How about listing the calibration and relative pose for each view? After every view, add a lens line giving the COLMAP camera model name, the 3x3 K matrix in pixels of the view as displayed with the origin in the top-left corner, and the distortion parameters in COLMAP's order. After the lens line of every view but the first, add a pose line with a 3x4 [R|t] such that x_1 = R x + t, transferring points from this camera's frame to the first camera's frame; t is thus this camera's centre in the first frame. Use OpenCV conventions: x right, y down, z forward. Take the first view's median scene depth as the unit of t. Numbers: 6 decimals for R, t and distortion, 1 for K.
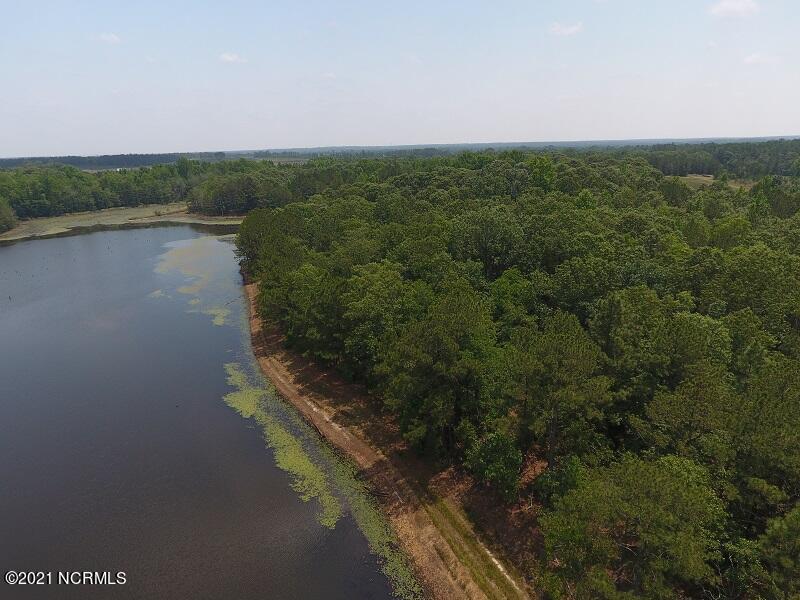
lens RADIAL K [[470.5, 0, 405.1], [0, 470.5, 304.1], [0, 0, 1]] dist [-0.001959, -0.000653]
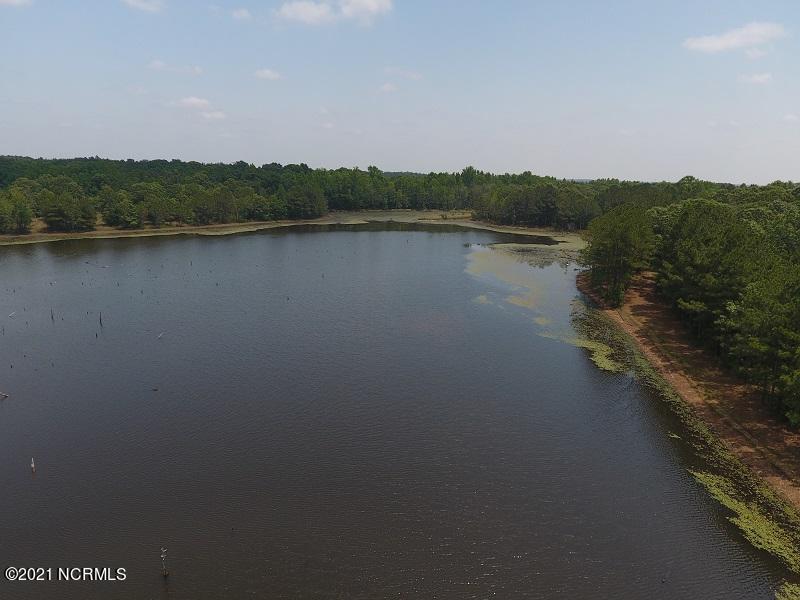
lens RADIAL K [[470.5, 0, 405.1], [0, 470.5, 304.1], [0, 0, 1]] dist [-0.001959, -0.000653]
pose [[0.876014, 0.174212, -0.449722, -0.131420], [-0.200012, 0.979742, -0.010073, 0.007351], [0.438857, 0.098774, 0.893112, 0.122659]]
